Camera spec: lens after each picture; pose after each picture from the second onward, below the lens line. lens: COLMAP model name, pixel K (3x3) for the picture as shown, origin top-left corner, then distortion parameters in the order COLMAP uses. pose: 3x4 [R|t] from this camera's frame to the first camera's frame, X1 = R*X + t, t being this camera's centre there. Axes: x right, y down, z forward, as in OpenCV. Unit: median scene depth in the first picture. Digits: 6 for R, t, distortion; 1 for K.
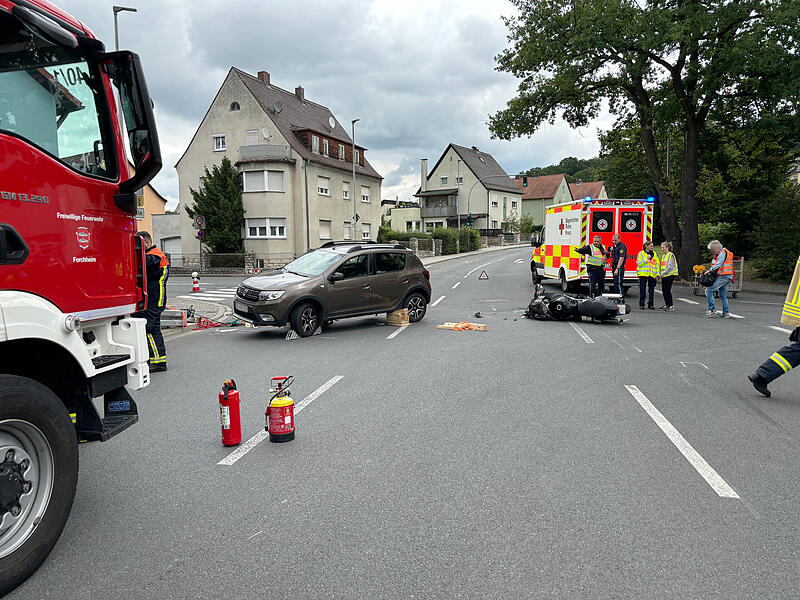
lens RADIAL K [[605.5, 0, 400.0], [0, 605.5, 300.0], [0, 0, 1]] dist [0.039947, -0.047474]
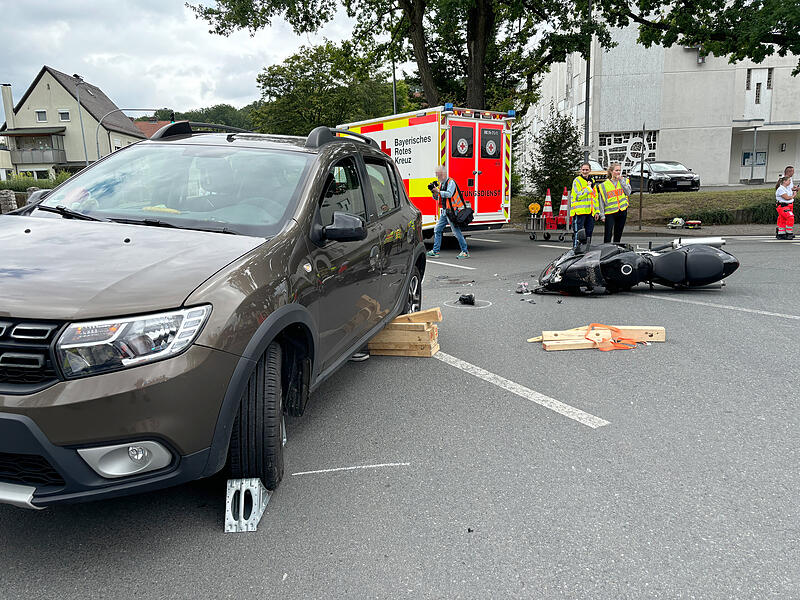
lens RADIAL K [[609.6, 0, 400.0], [0, 609.6, 300.0], [0, 0, 1]] dist [0.046589, -0.045369]
pose [[0.807868, -0.114060, 0.578221, -0.094824], [0.076034, 0.993066, 0.089660, -0.011068], [-0.584439, -0.028470, 0.810938, 0.296459]]
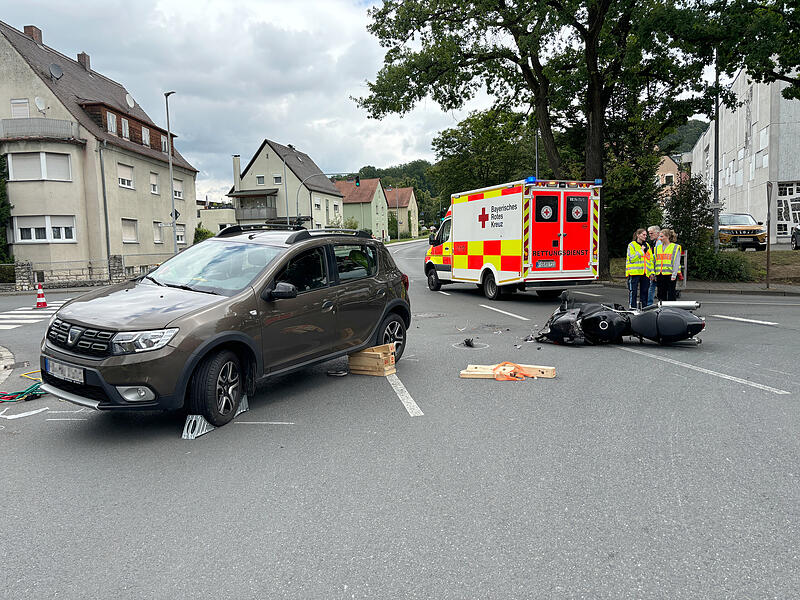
lens RADIAL K [[605.5, 0, 400.0], [0, 605.5, 300.0], [0, 0, 1]] dist [0.039947, -0.047474]
pose [[0.947593, -0.042117, 0.316691, -0.065431], [0.045876, 0.998937, -0.004420, -0.009707], [-0.316169, 0.018717, 0.948518, 0.197622]]
